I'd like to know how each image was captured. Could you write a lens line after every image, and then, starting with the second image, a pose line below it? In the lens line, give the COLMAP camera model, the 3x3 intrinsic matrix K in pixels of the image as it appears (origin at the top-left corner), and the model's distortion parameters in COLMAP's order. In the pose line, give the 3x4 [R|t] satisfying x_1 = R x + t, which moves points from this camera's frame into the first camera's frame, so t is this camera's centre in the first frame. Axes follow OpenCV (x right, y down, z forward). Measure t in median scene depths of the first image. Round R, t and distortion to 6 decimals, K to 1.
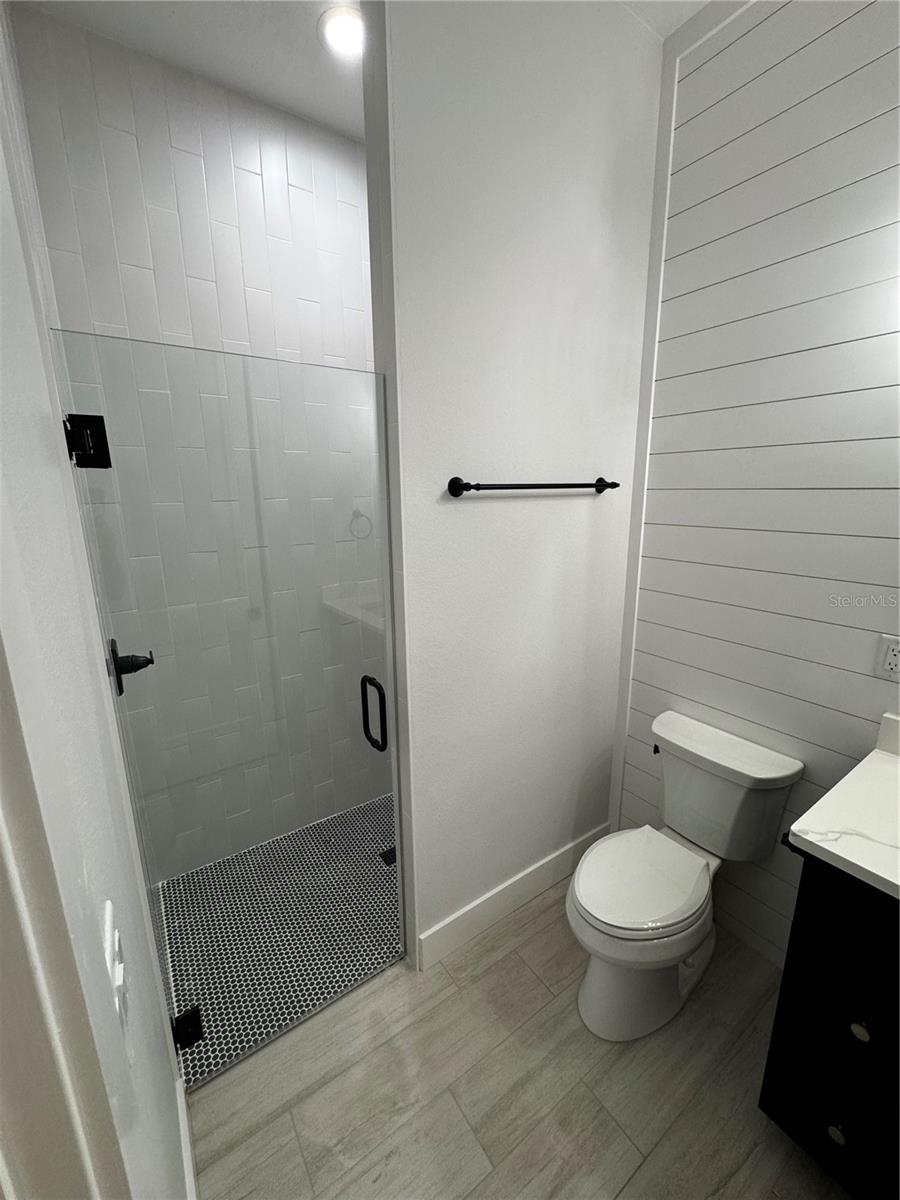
lens RADIAL K [[478.6, 0, 407.2], [0, 478.6, 596.2], [0, 0, 1]] dist [0.000900, 0.000203]
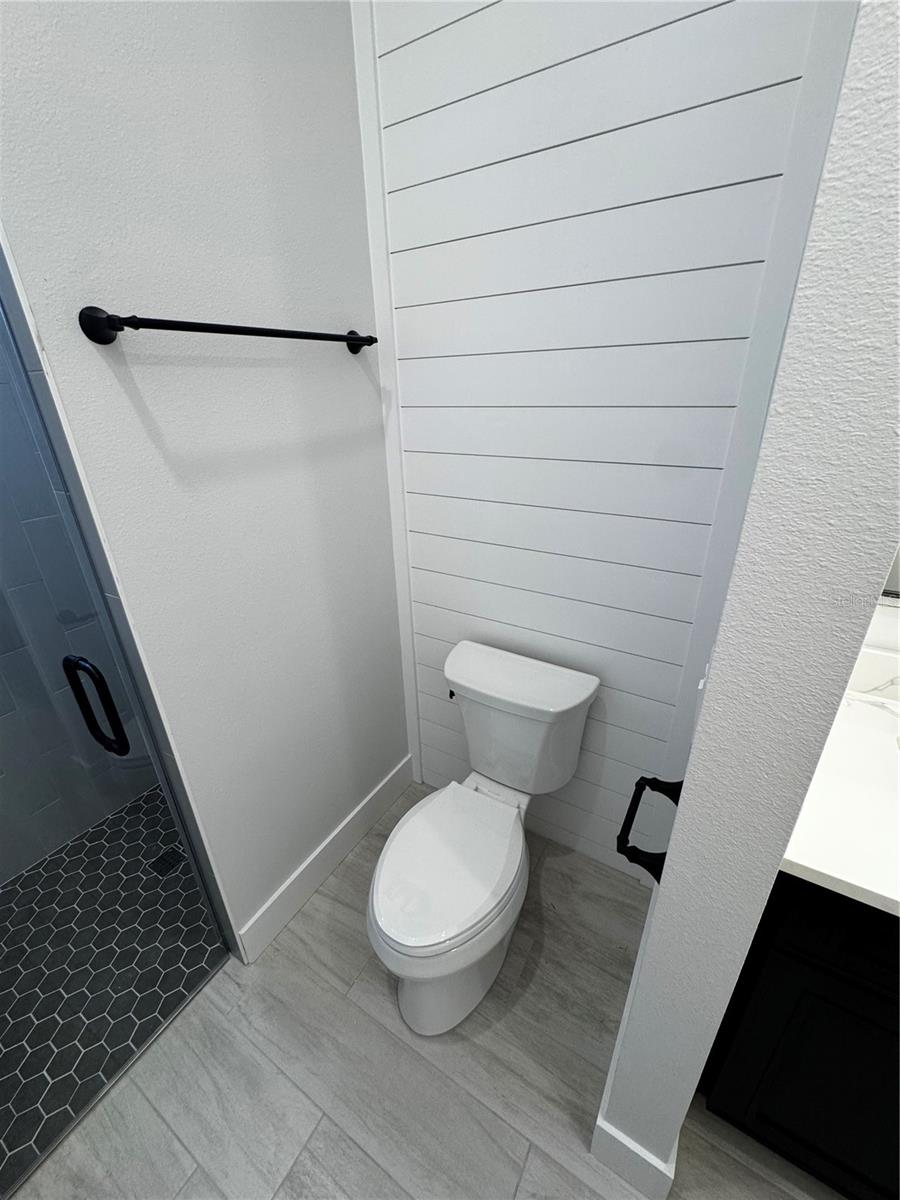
lens RADIAL K [[483.3, 0, 452.3], [0, 483.3, 599.9], [0, 0, 1]] dist [-0.000771, 0.000620]
pose [[0.890638, -0.172079, 0.420896, 0.202376], [0.096730, 0.976141, 0.194401, 0.020081], [-0.444306, -0.132427, 0.886033, 0.305699]]
